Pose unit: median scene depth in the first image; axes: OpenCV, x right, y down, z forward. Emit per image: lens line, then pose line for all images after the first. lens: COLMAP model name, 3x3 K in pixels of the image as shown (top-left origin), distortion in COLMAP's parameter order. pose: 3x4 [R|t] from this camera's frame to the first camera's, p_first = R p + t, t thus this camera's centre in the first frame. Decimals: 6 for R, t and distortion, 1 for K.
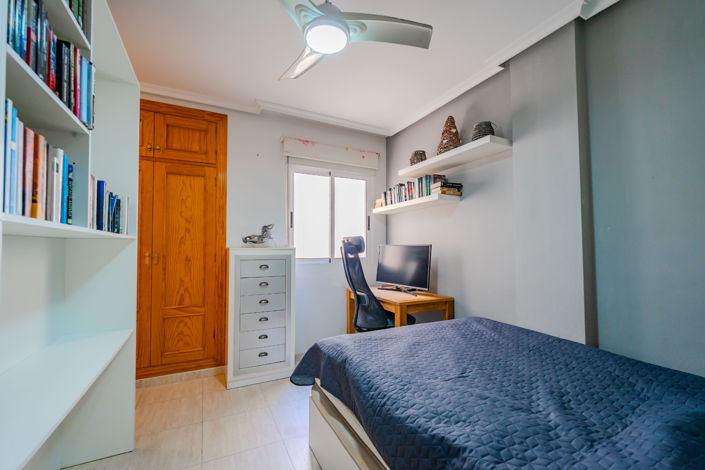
lens RADIAL K [[294.8, 0, 351.3], [0, 294.8, 238.7], [0, 0, 1]] dist [-0.000374, -0.000864]
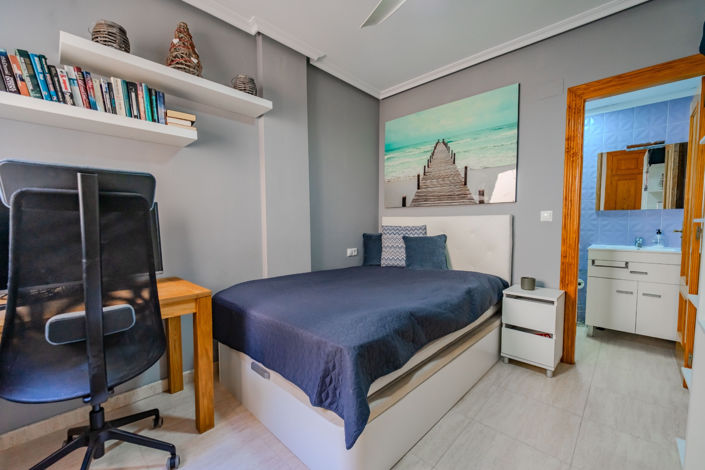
lens RADIAL K [[294.8, 0, 351.3], [0, 294.8, 238.7], [0, 0, 1]] dist [-0.000374, -0.000864]
pose [[-0.339131, -0.054151, 0.939179, -0.475249], [-0.034732, 0.998382, 0.045023, 0.055517], [-0.940098, -0.017351, -0.340463, 0.815957]]
